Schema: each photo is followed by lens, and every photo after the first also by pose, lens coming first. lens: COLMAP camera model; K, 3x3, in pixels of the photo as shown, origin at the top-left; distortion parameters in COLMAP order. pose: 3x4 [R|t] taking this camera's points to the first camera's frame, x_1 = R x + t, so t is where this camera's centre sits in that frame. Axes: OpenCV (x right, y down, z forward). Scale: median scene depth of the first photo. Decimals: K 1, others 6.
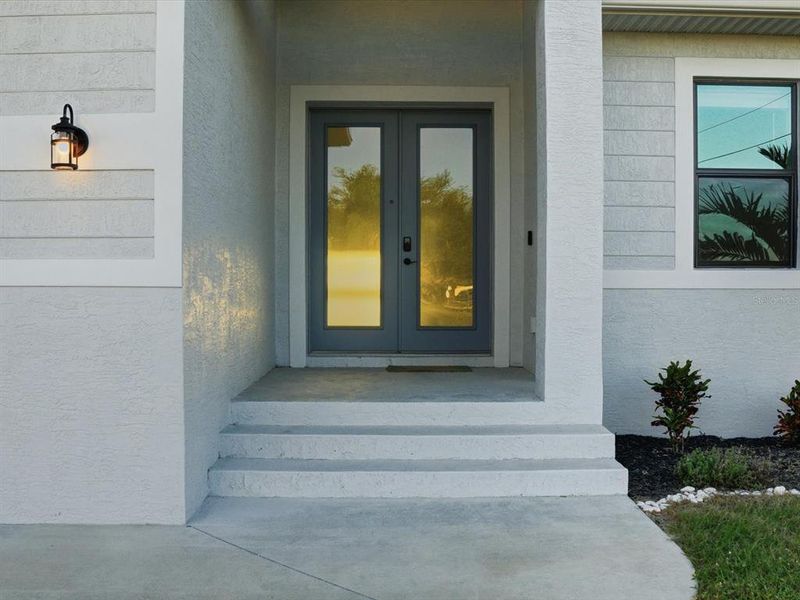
lens RADIAL K [[854.7, 0, 400.0], [0, 854.7, 300.0], [0, 0, 1]] dist [-0.119918, -0.006734]
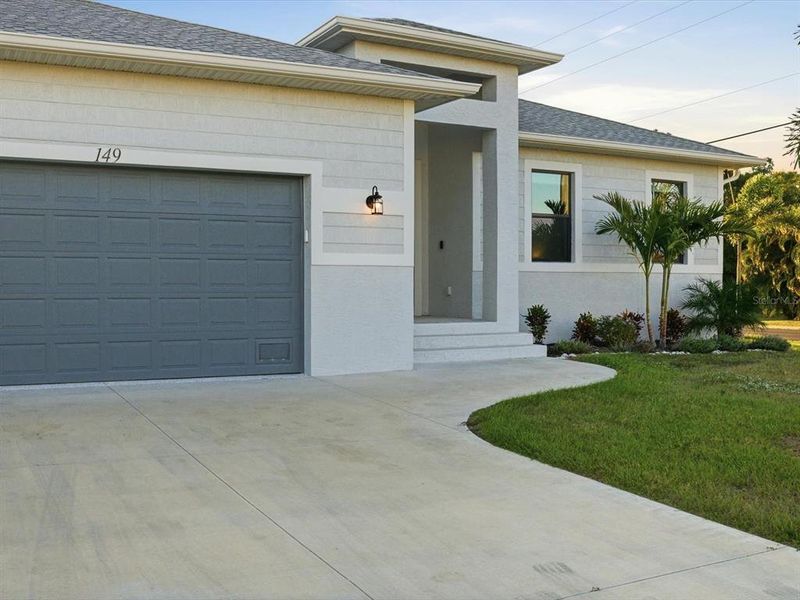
lens RADIAL K [[854.7, 0, 400.0], [0, 854.7, 300.0], [0, 0, 1]] dist [-0.119918, -0.006734]
pose [[0.887860, -0.006839, 0.460062, -0.885732], [0.003631, 0.999963, 0.007857, 0.037384], [-0.460099, -0.005306, 0.887852, -0.696124]]
